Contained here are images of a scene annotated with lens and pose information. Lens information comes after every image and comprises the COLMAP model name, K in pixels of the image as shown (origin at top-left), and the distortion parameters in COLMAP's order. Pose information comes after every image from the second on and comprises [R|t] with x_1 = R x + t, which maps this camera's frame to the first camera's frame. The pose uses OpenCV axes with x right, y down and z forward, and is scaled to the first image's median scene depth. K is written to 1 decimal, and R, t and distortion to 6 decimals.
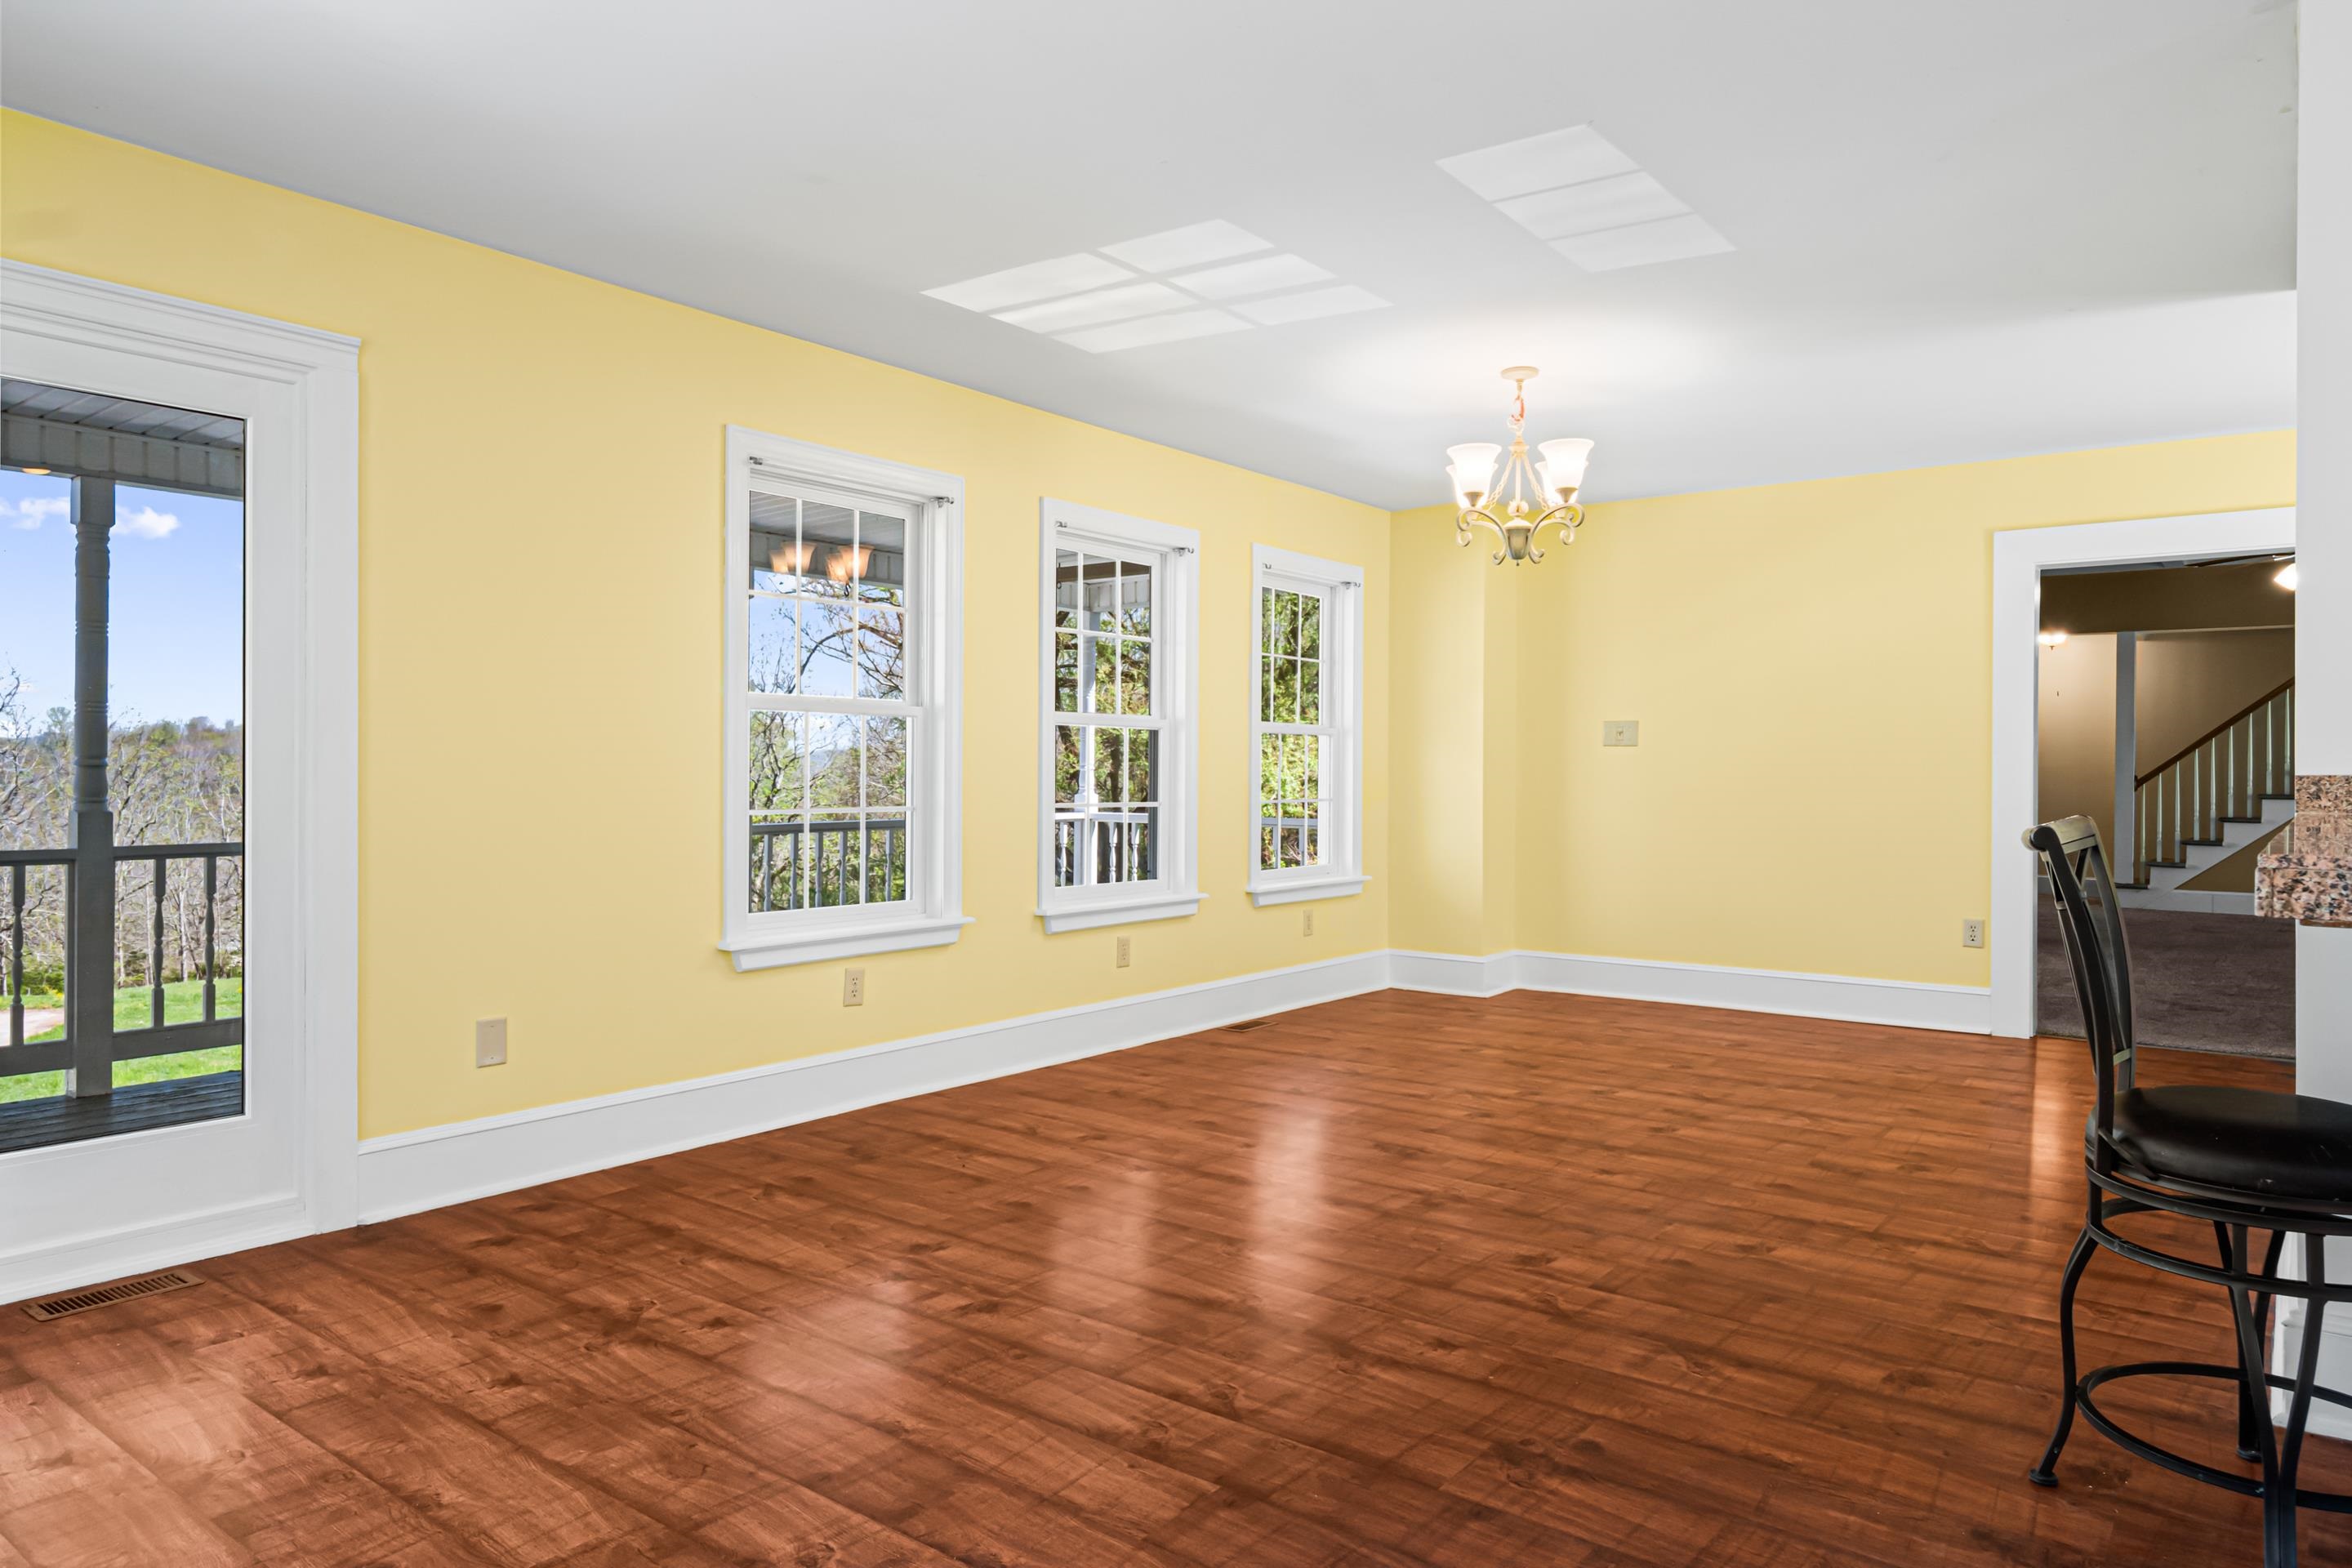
lens RADIAL K [[1497.6, 0, 1161.6], [0, 1497.6, 771.1], [0, 0, 1]] dist [0.000448, 0.002372]
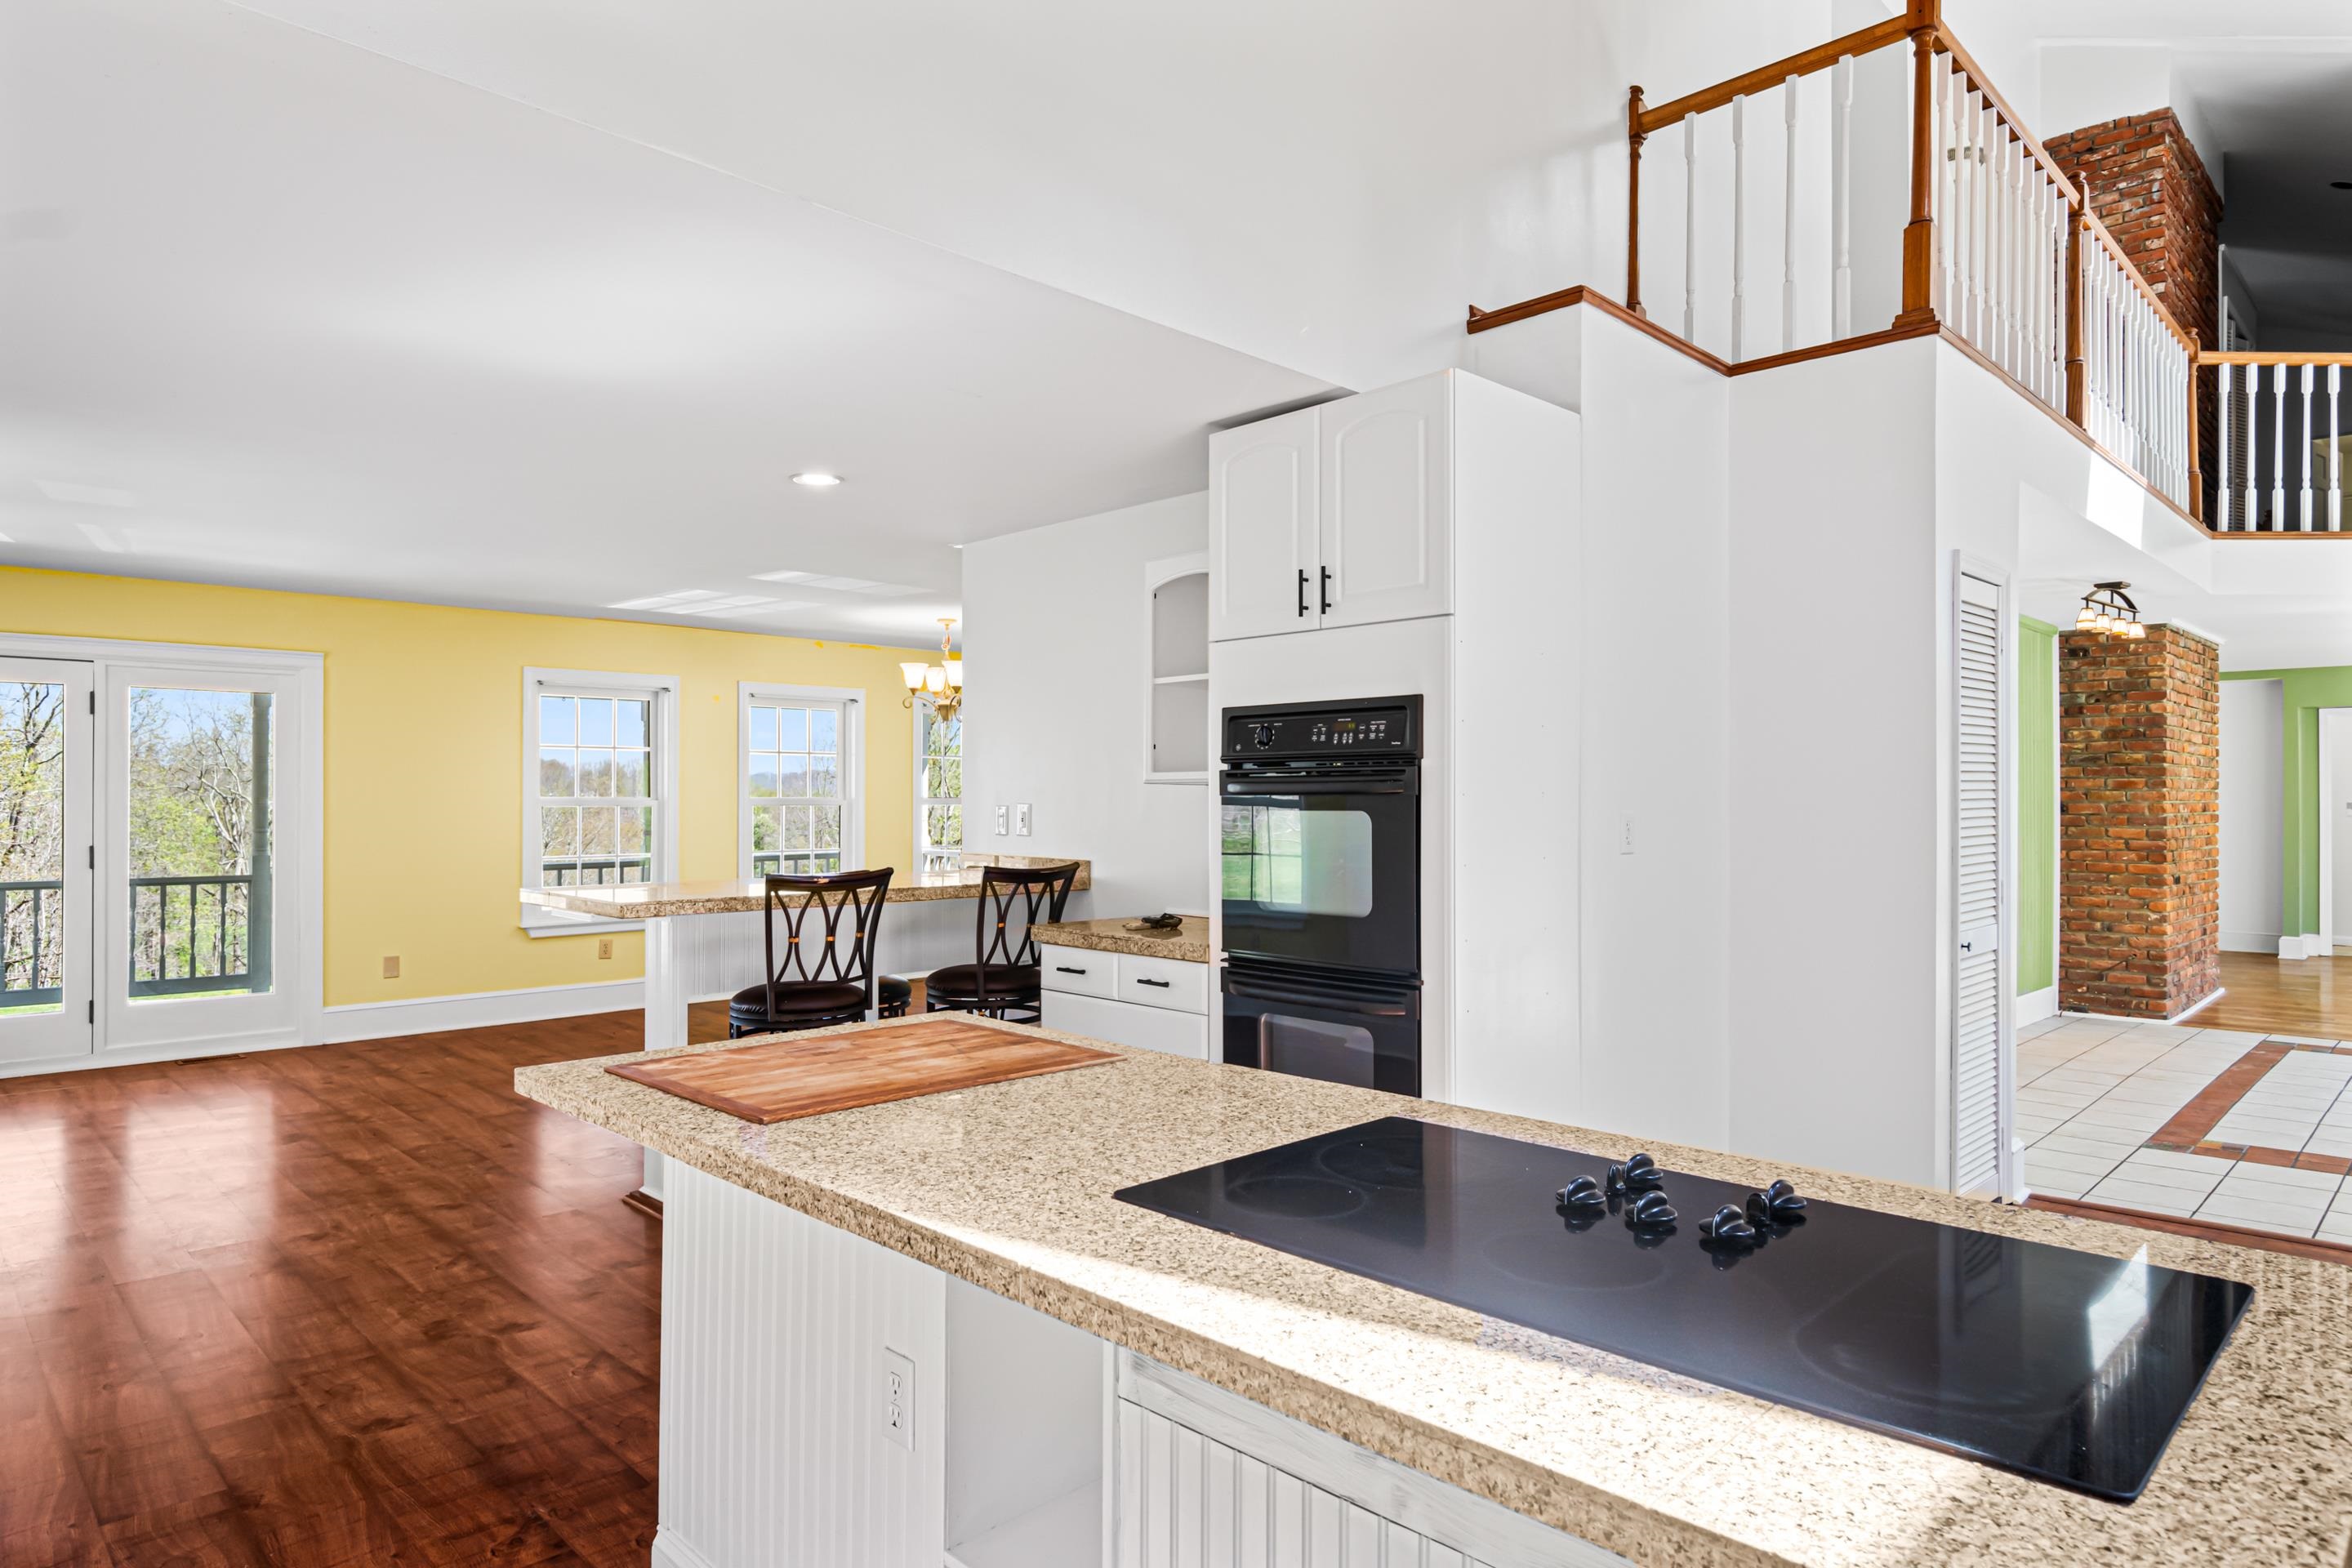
lens RADIAL K [[1388.1, 0, 1153.1], [0, 1388.1, 787.6], [0, 0, 1]] dist [-0.001028, -0.004473]
pose [[0.990025, -0.004913, -0.140803, 0.965058], [0.003813, 0.999960, -0.008078, -0.059801], [0.140838, 0.007460, 0.990005, -0.866580]]
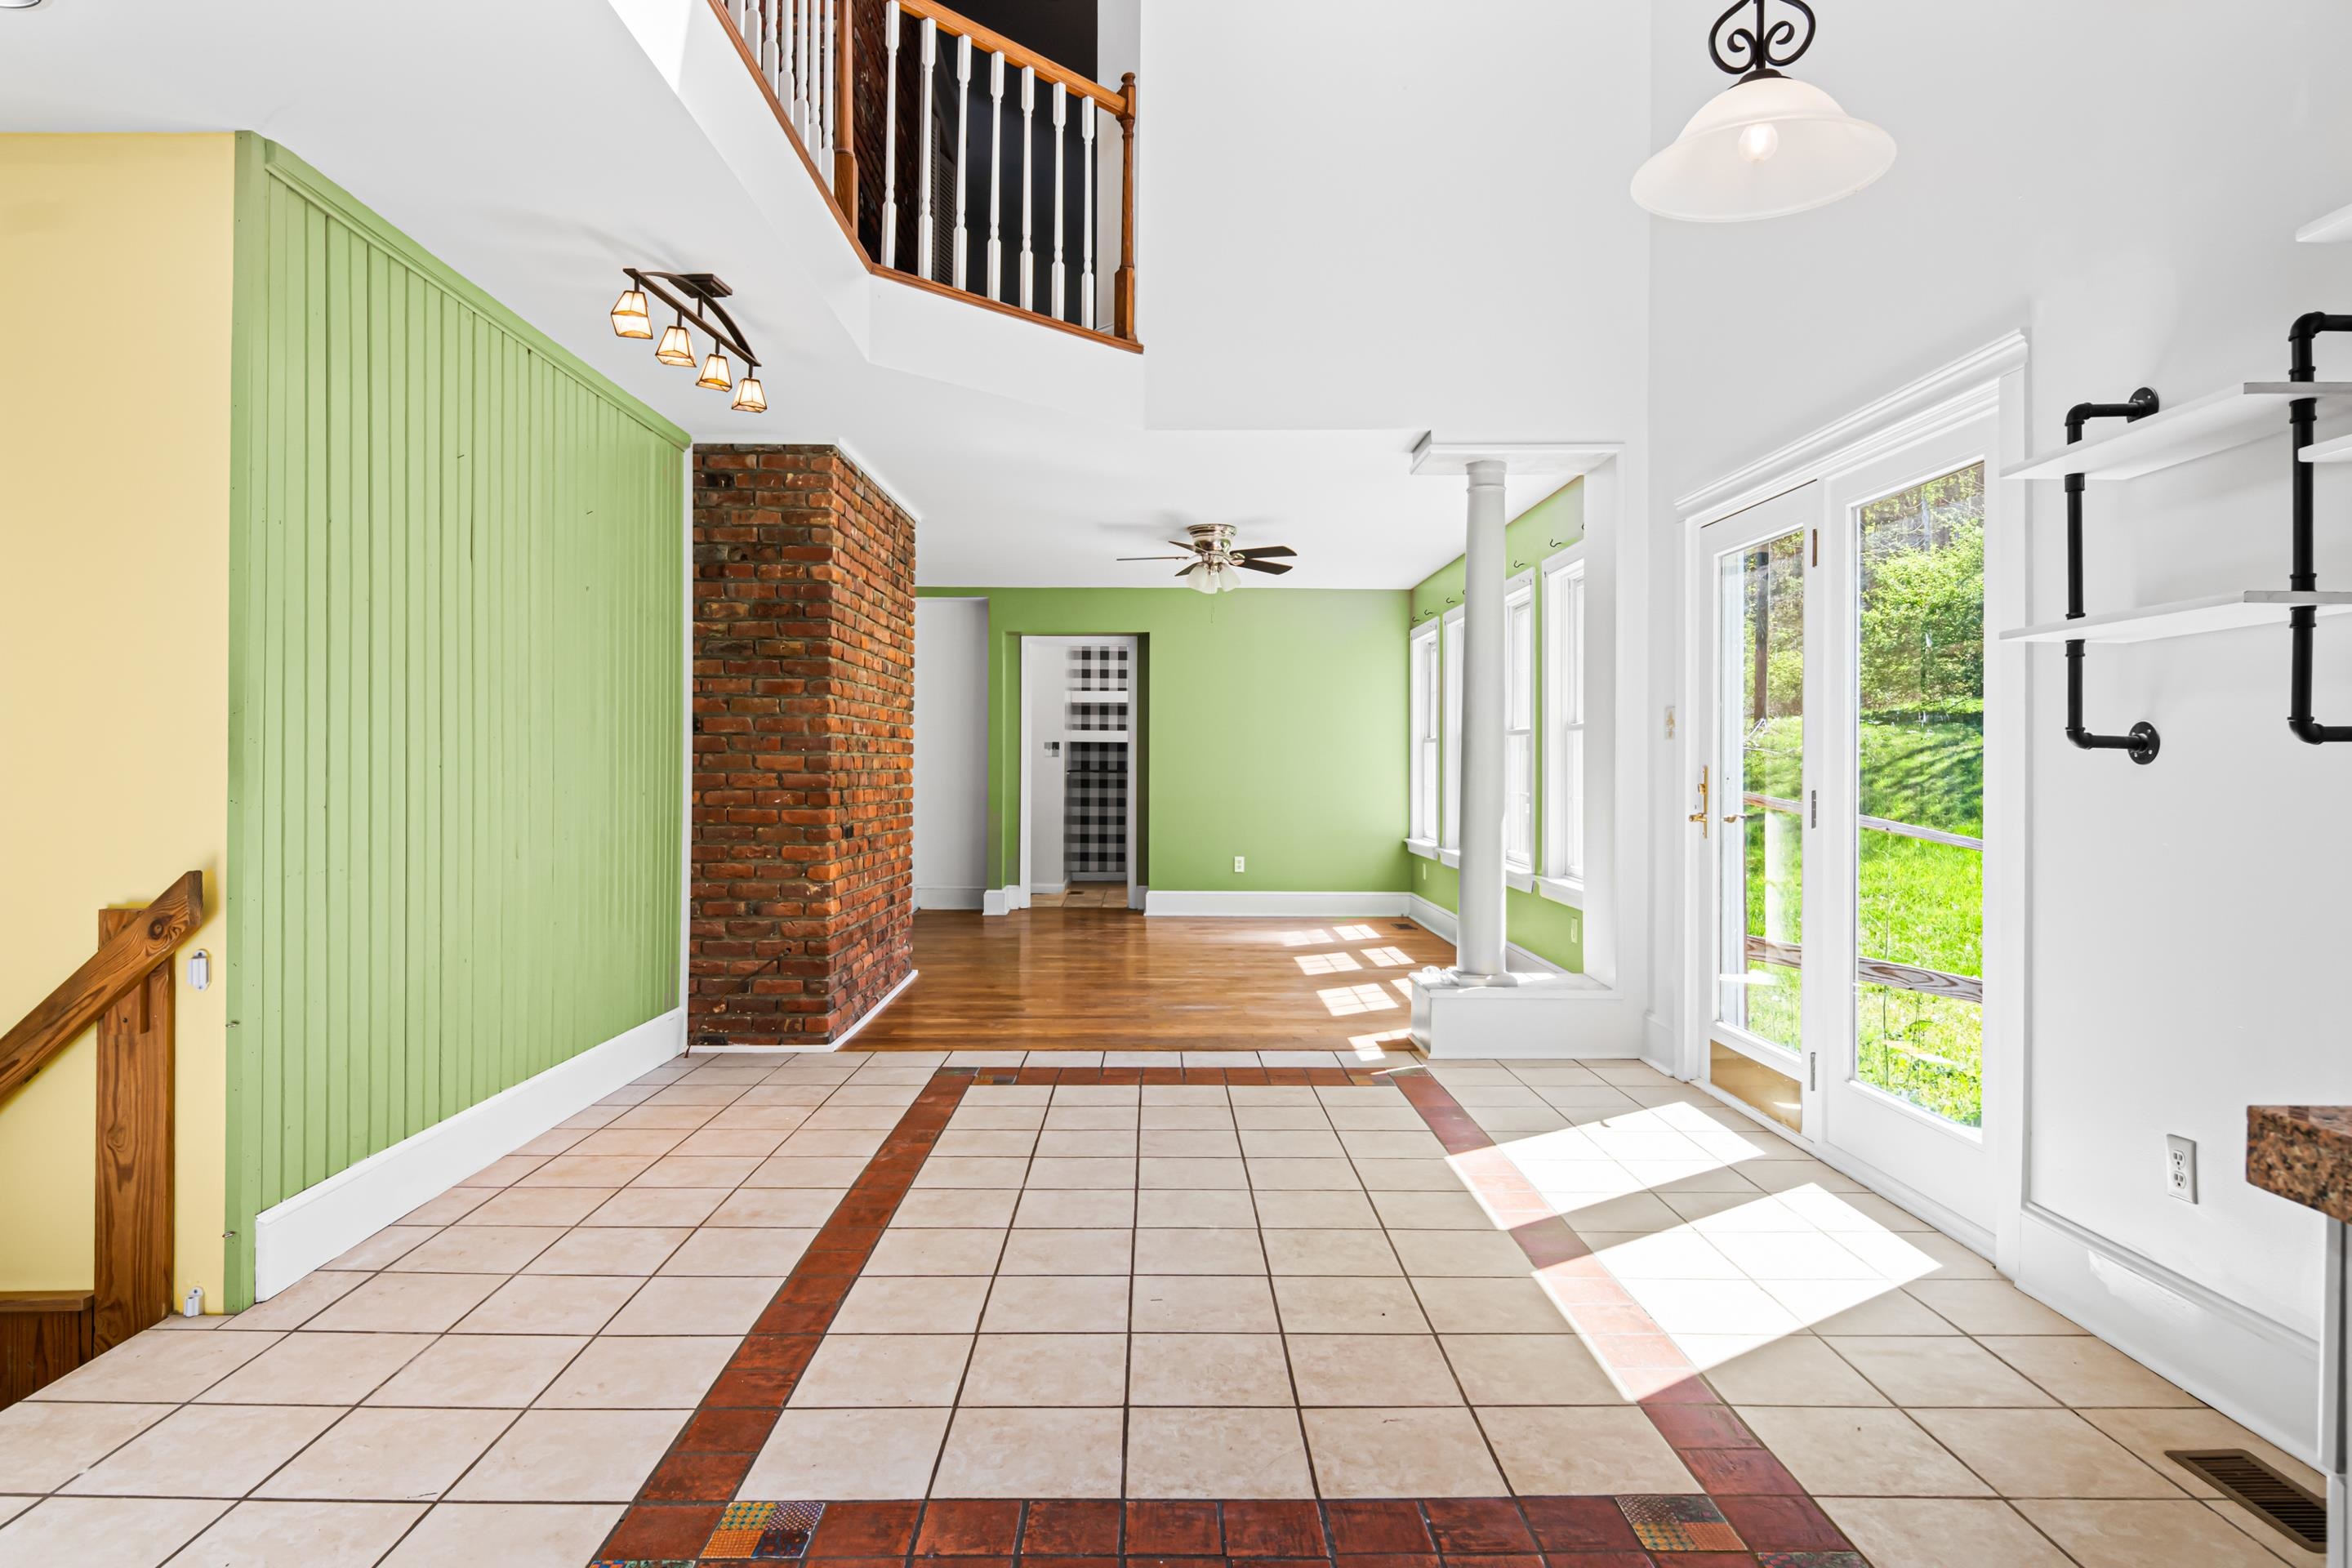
lens RADIAL K [[1388.1, 0, 1183.7], [0, 1388.1, 753.7], [0, 0, 1]] dist [-0.001028, -0.004473]
pose [[0.785274, 0.002244, 0.619145, 1.641575], [-0.000133, 0.999994, -0.003456, -0.002447], [-0.619149, 0.002631, 0.785269, 0.170867]]
